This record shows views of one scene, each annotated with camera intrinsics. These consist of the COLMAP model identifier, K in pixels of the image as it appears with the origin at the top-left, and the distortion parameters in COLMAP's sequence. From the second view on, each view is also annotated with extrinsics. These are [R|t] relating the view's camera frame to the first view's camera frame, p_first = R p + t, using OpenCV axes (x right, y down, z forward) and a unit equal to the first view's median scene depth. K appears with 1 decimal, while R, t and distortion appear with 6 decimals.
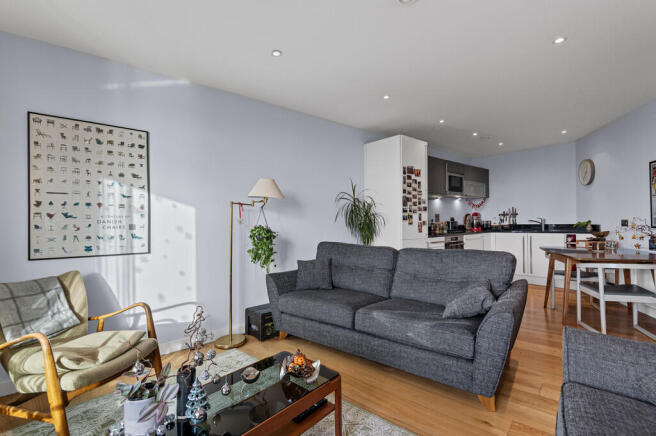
lens RADIAL K [[304.4, 0, 329.3], [0, 304.4, 220.6], [0, 0, 1]] dist [0.001010, -0.000235]
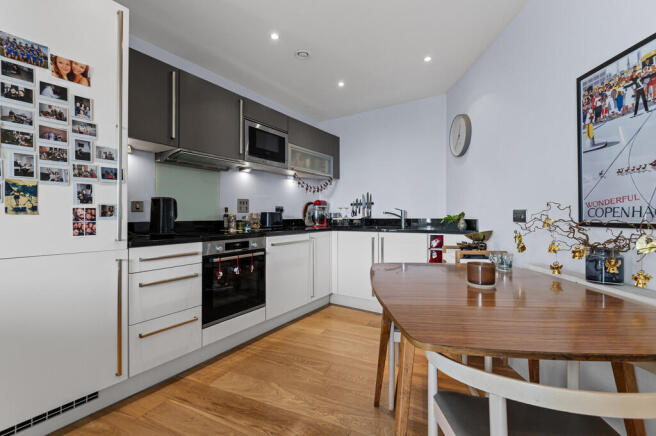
lens RADIAL K [[304.4, 0, 326.0], [0, 304.4, 216.6], [0, 0, 1]] dist [0.001010, -0.000235]
pose [[0.957832, 0.012037, 0.287078, 0.387841], [-0.013172, 0.999911, 0.002021, 0.009551], [-0.287028, -0.005717, 0.957905, 0.458894]]
